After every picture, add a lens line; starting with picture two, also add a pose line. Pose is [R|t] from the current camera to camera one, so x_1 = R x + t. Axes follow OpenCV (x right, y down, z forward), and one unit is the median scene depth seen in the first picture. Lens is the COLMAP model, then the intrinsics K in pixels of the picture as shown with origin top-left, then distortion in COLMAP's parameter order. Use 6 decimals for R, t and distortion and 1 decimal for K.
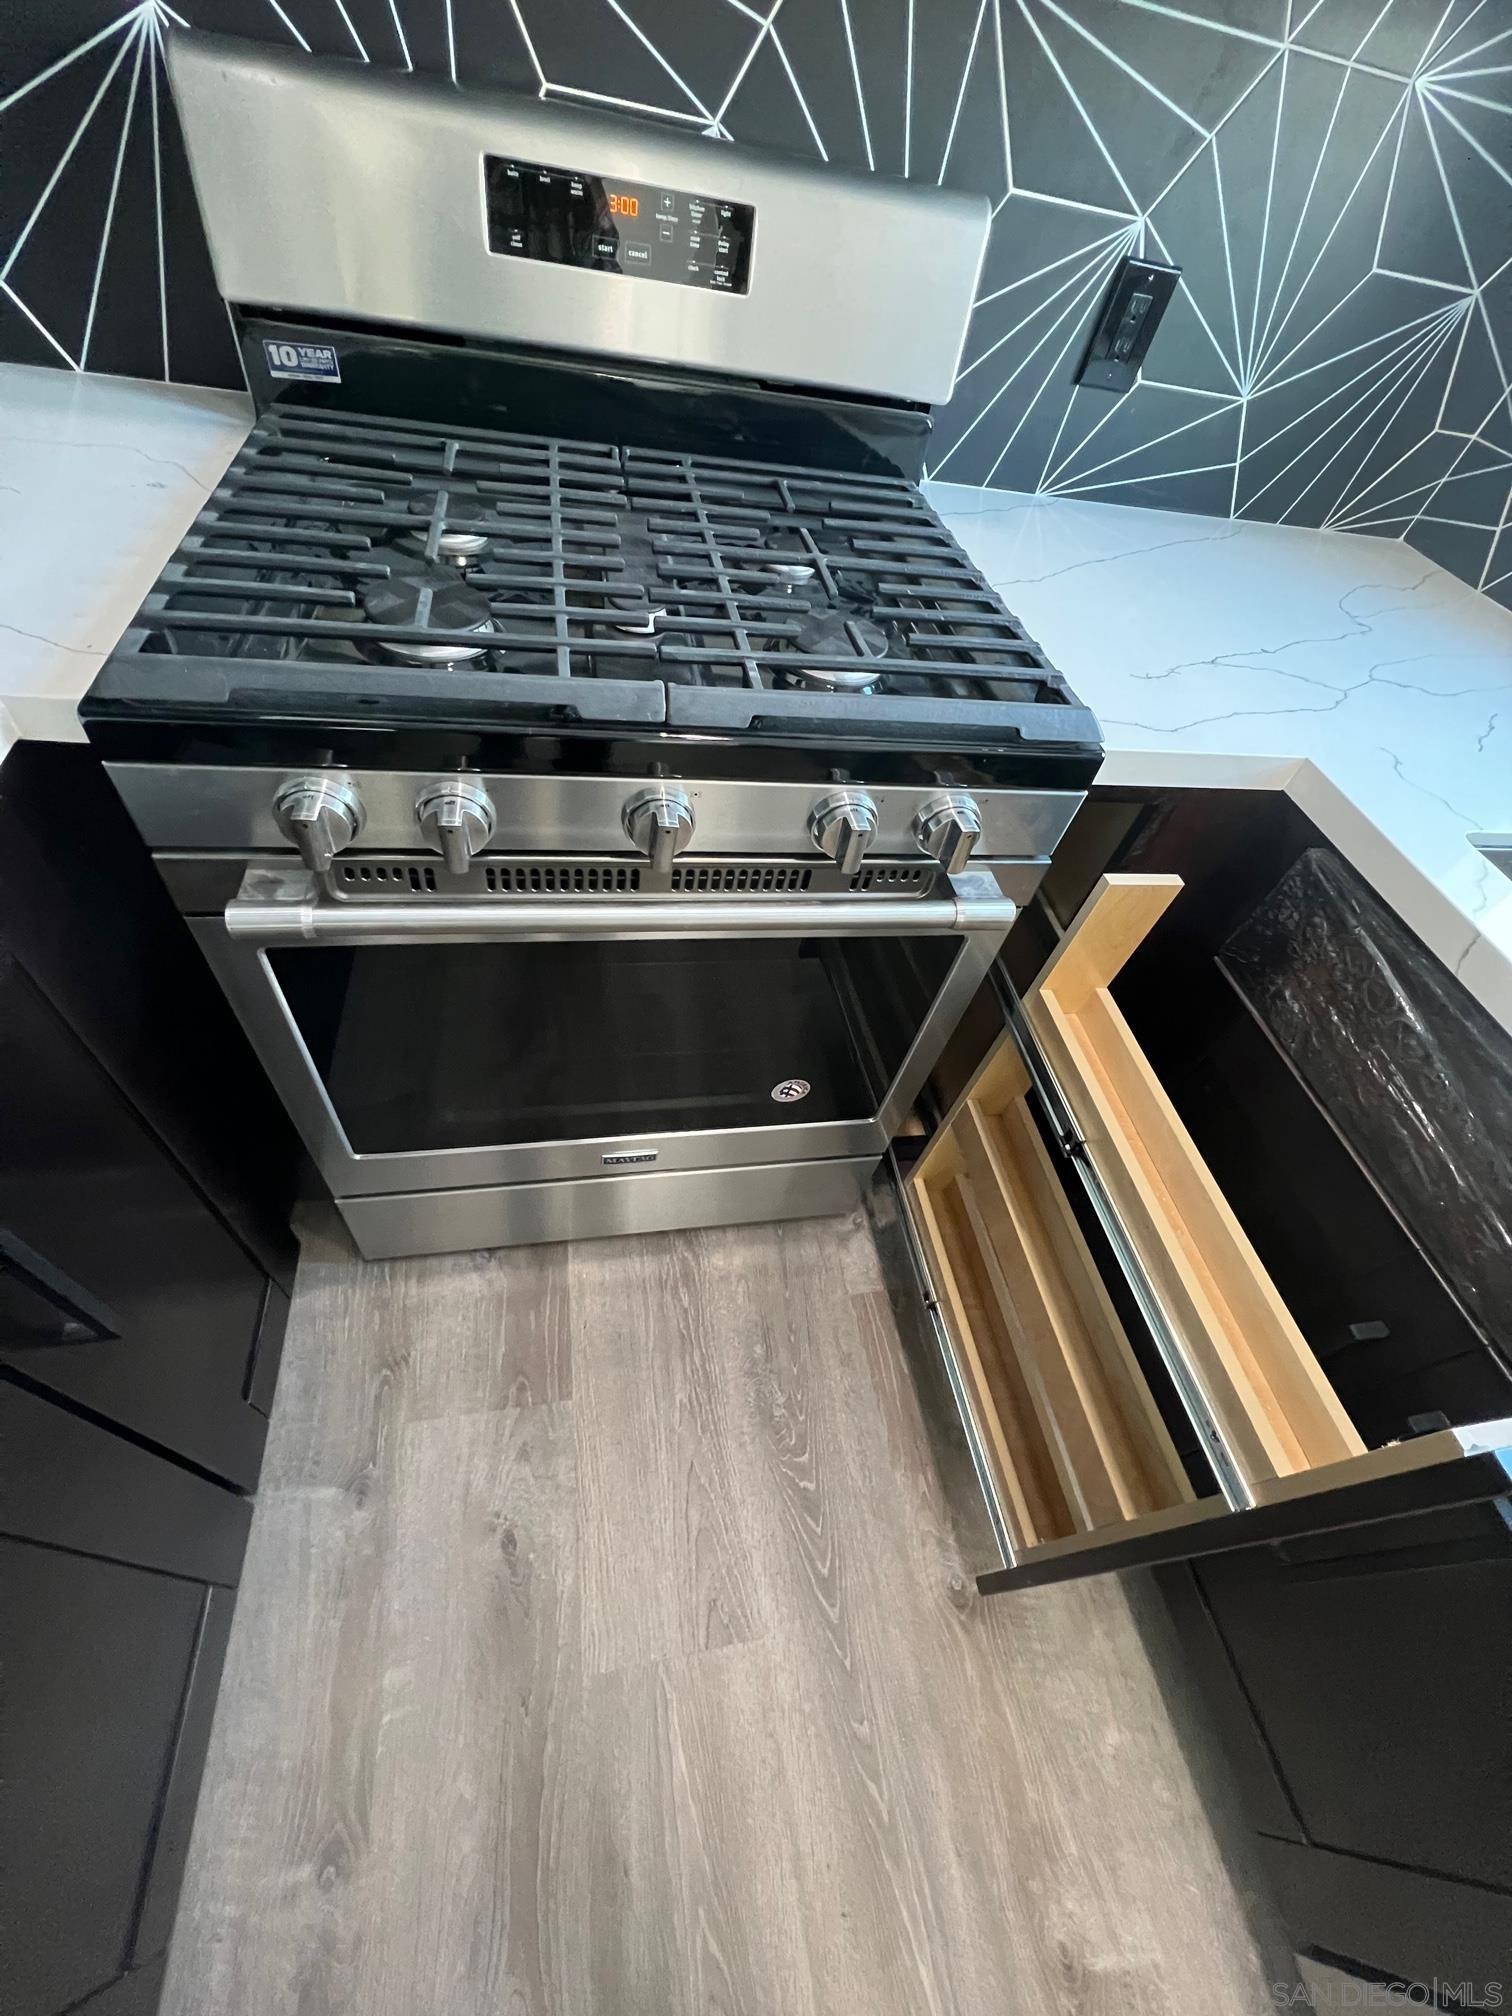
lens RADIAL K [[802.9, 0, 752.6], [0, 802.9, 1000.6], [0, 0, 1]] dist [-0.000054, 0.000403]
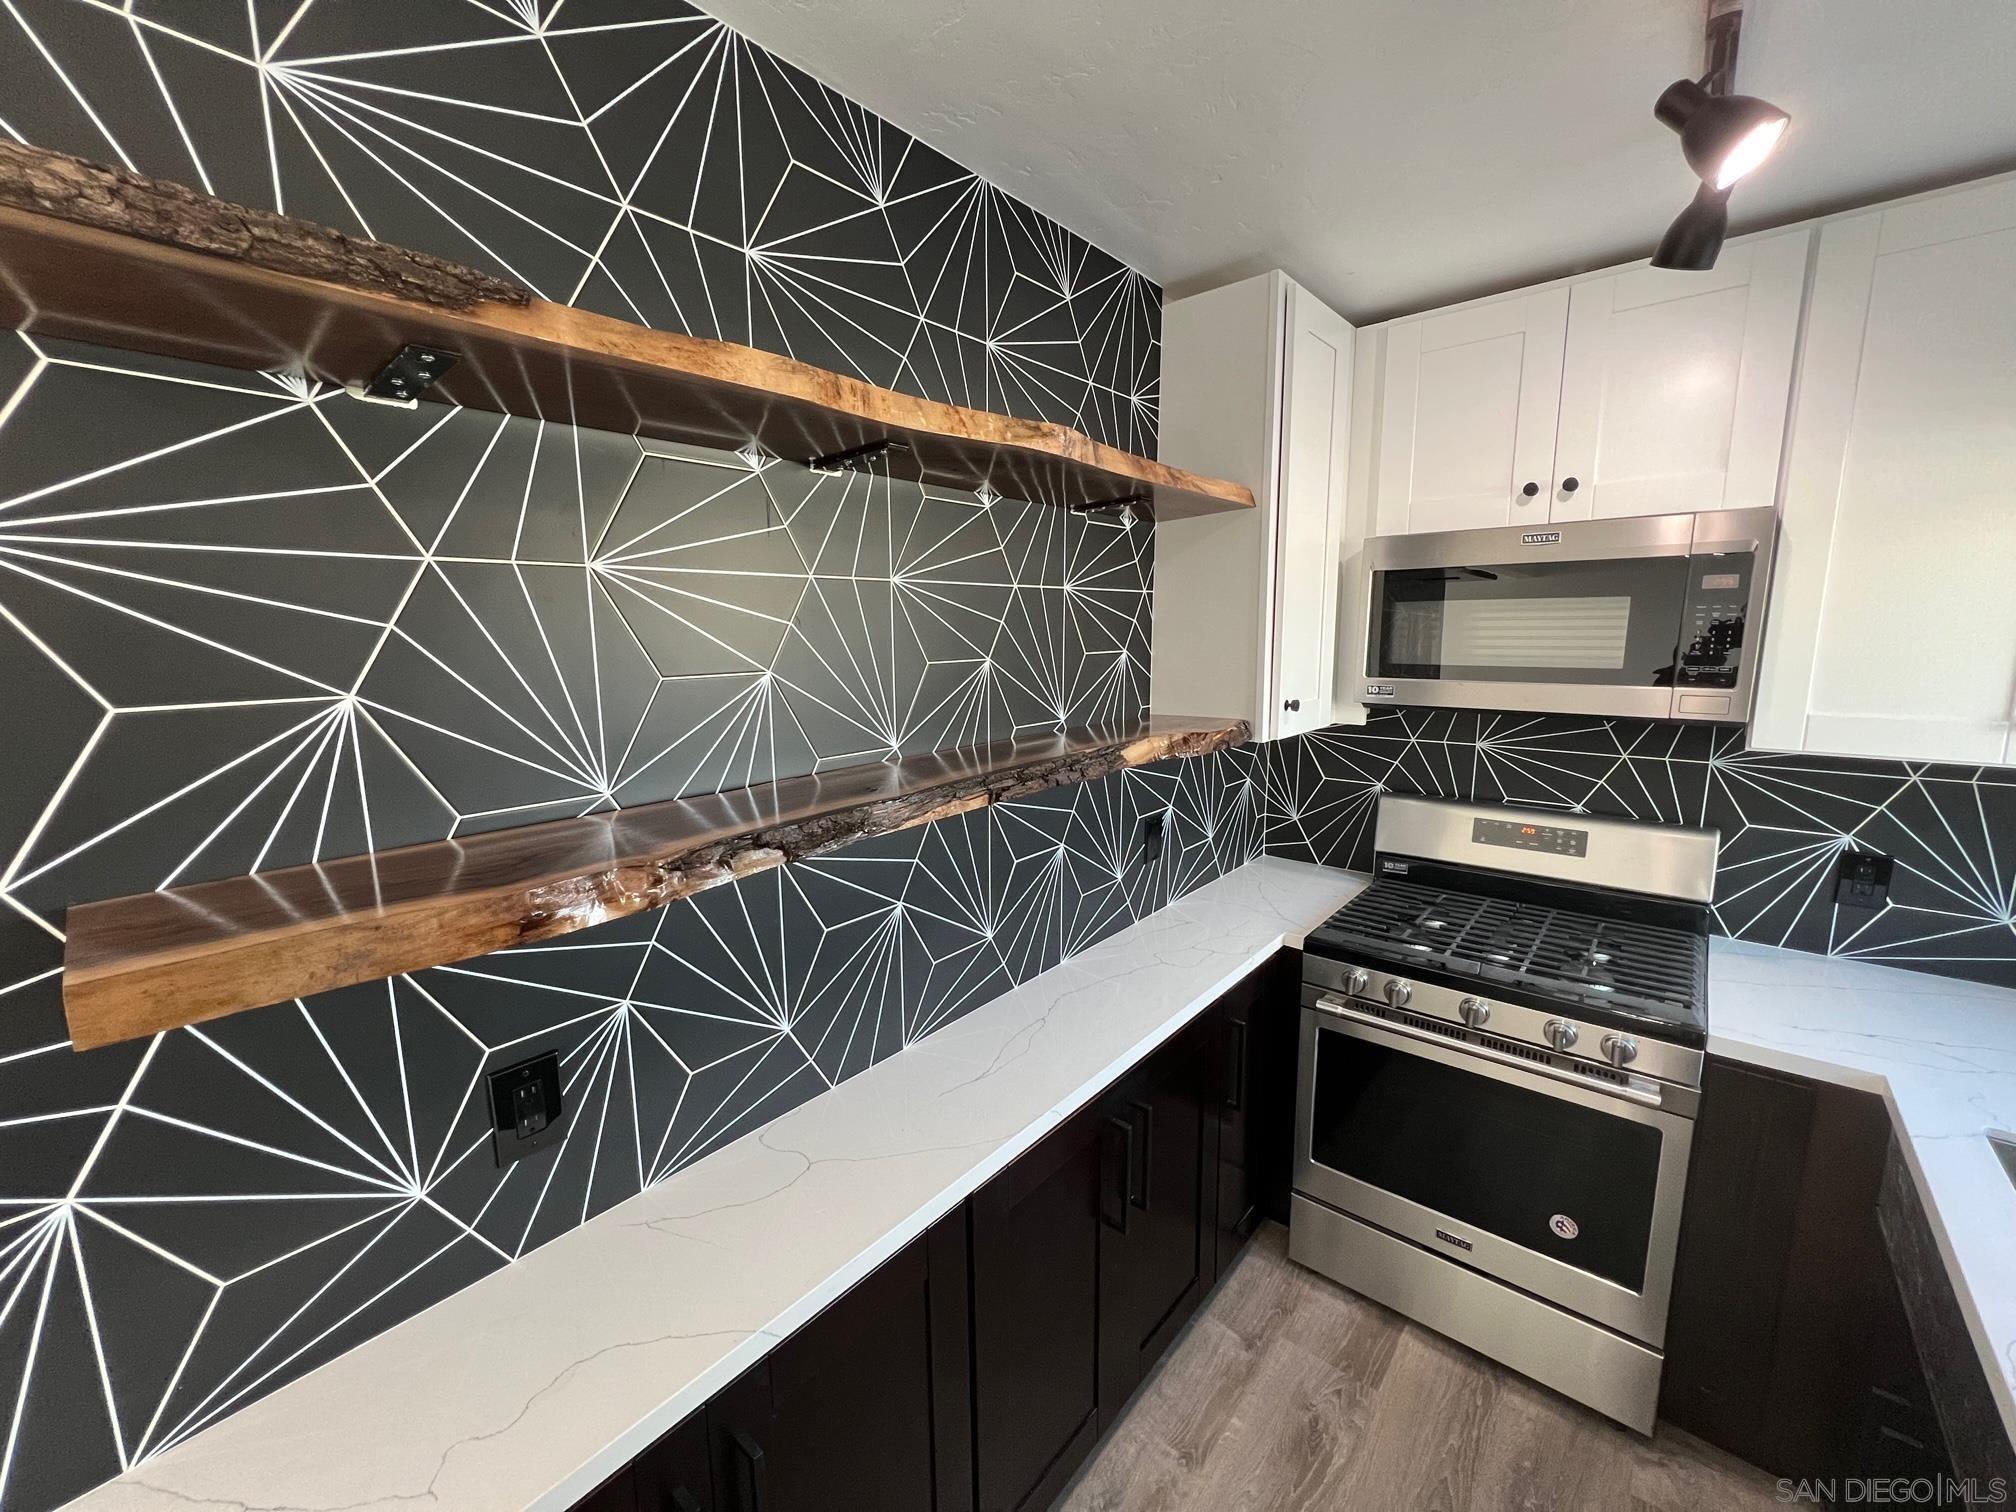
lens RADIAL K [[802.9, 0, 1004.9], [0, 802.9, 761.2], [0, 0, 1]] dist [-0.000054, 0.000403]
pose [[0.626136, -0.040972, -0.778637, 0.690371], [-0.519323, 0.722970, -0.455652, 0.813974], [0.581600, 0.689664, 0.431399, -1.110378]]
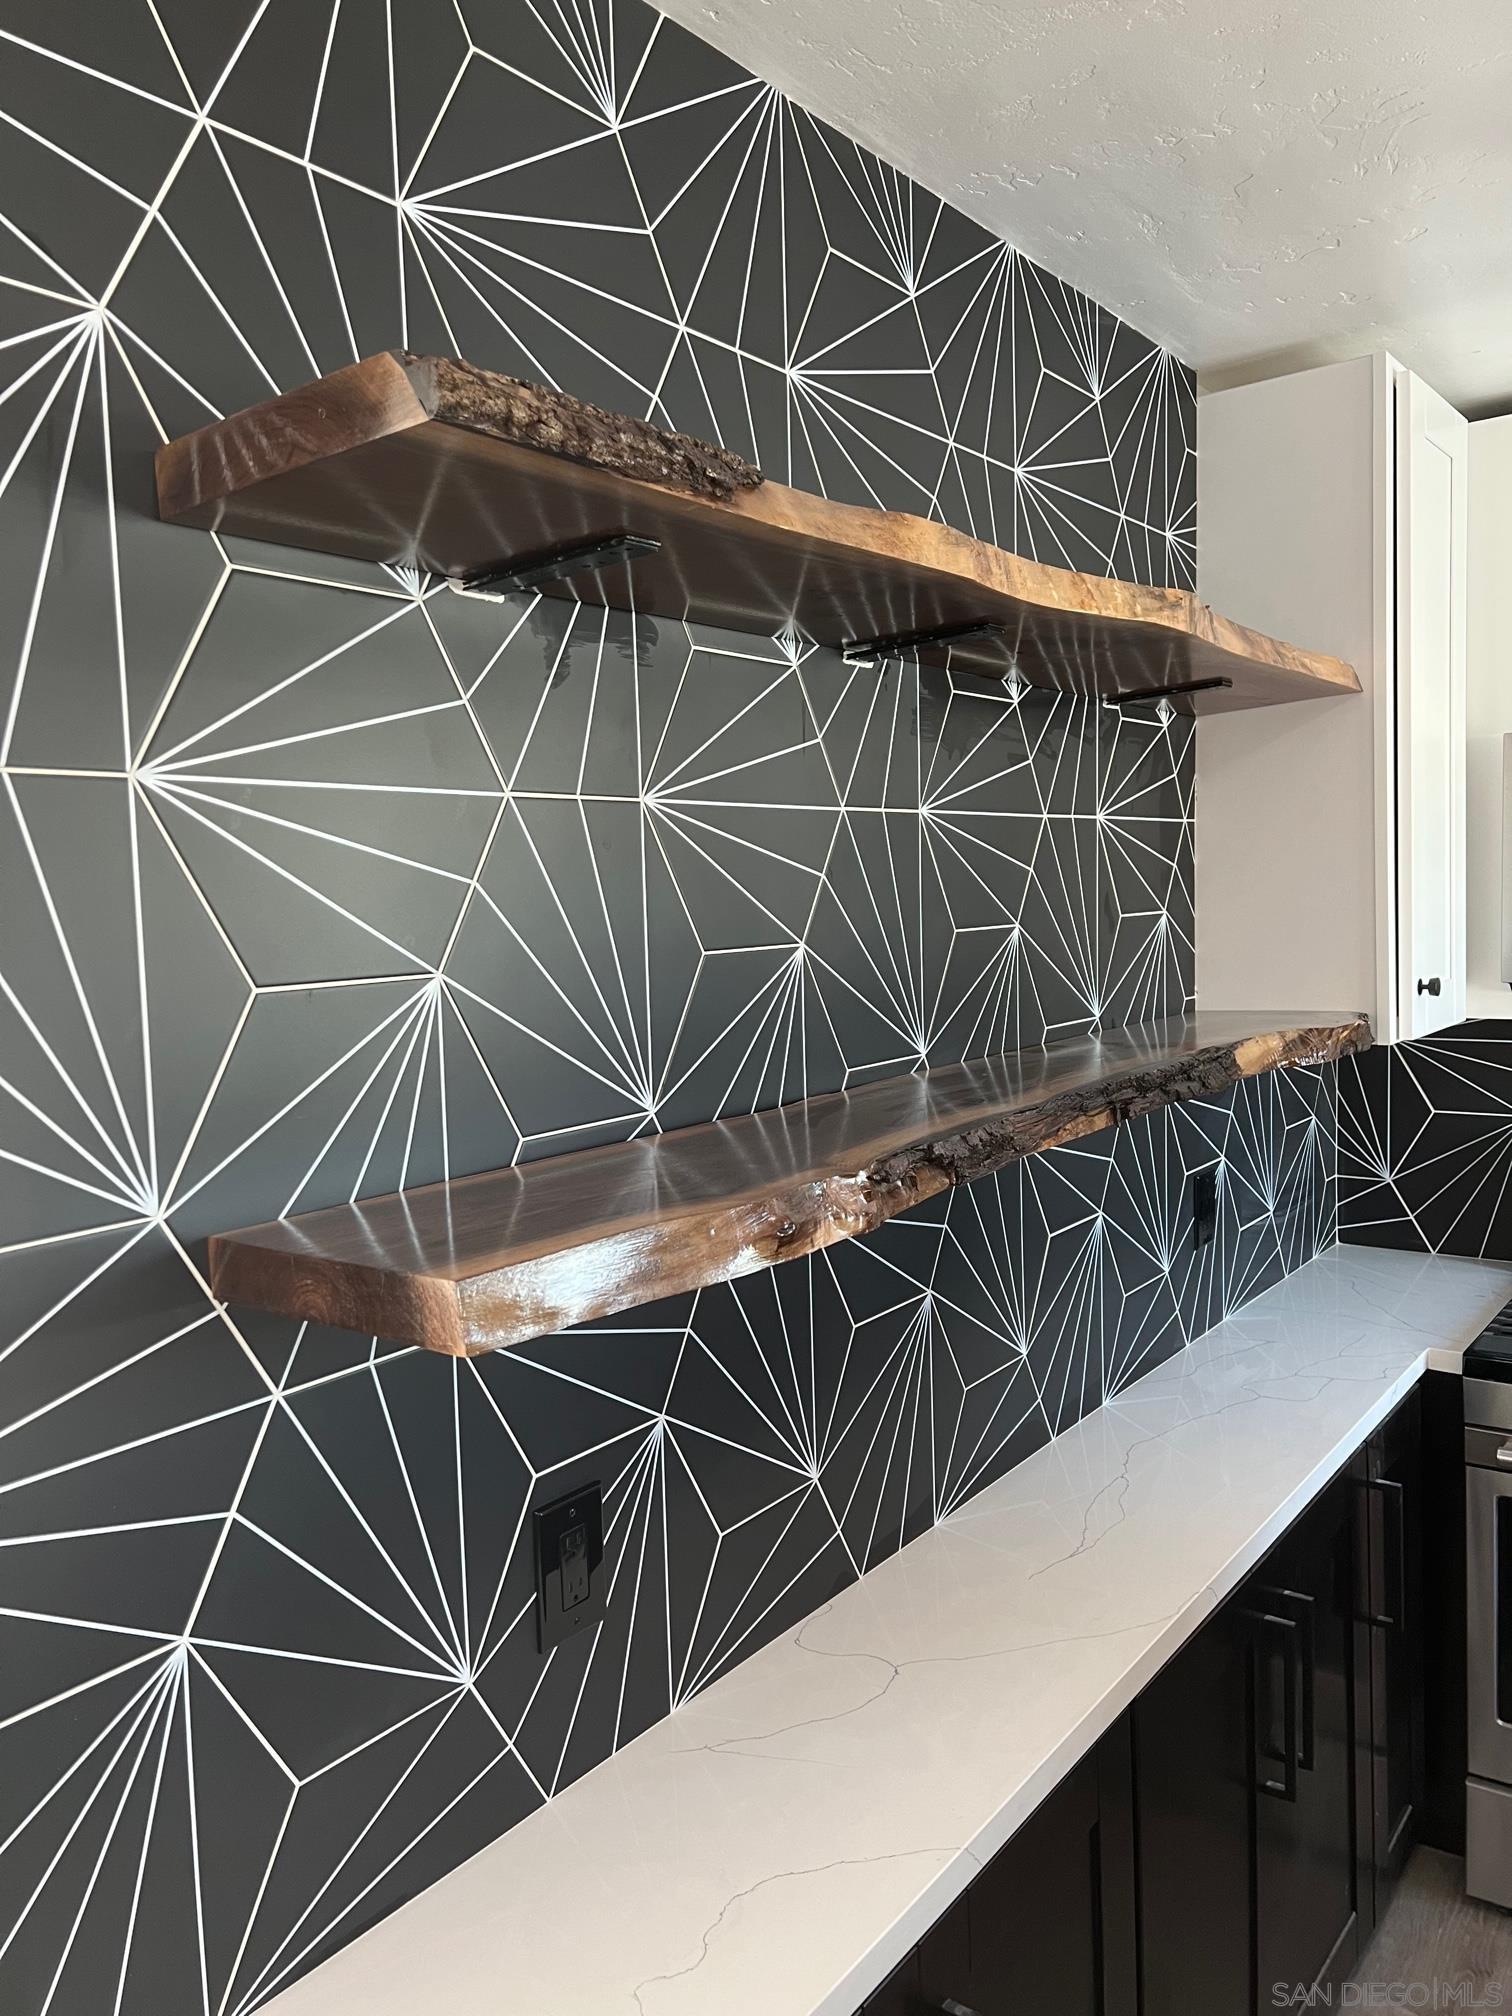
lens RADIAL K [[1507.2, 0, 765.5], [0, 1507.2, 1022.1], [0, 0, 1]] dist [0.042238, -0.044048]
pose [[0.672838, -0.126737, -0.728853, 0.653037], [-0.461902, 0.697612, -0.547708, 1.302856], [0.577872, 0.705177, 0.410840, -1.509592]]
